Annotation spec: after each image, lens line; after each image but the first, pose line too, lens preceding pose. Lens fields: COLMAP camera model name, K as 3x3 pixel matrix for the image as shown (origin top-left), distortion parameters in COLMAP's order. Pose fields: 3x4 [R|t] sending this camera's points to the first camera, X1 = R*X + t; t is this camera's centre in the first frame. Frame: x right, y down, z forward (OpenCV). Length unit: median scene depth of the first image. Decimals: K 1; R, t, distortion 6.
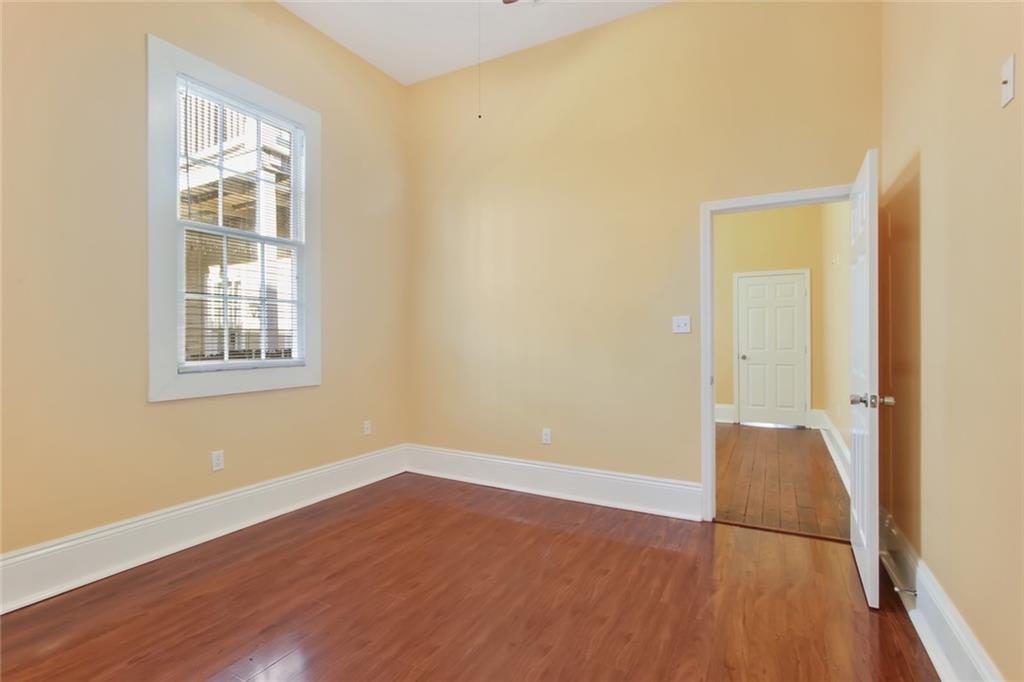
lens RADIAL K [[493.0, 0, 504.6], [0, 493.0, 335.8], [0, 0, 1]] dist [-0.010576, 0.004889]
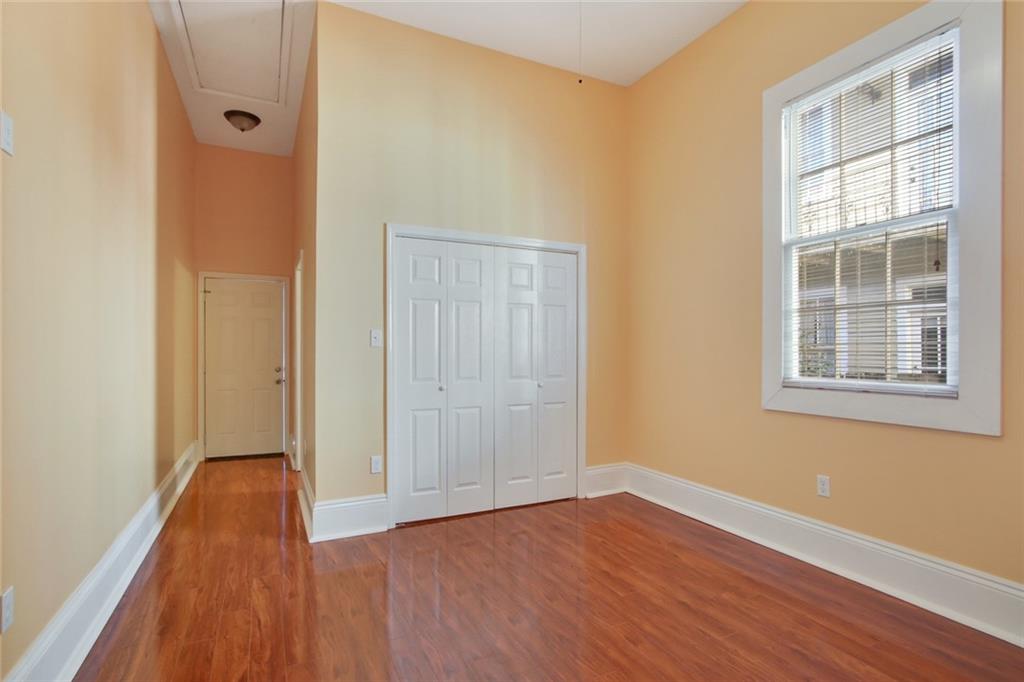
lens RADIAL K [[493.0, 0, 508.0], [0, 493.0, 351.3], [0, 0, 1]] dist [-0.010576, 0.004889]
pose [[-0.562780, 0.003318, -0.826600, 0.603143], [0.004569, 0.999989, 0.000903, -0.004689], [0.826594, -0.003268, -0.562789, 1.203290]]
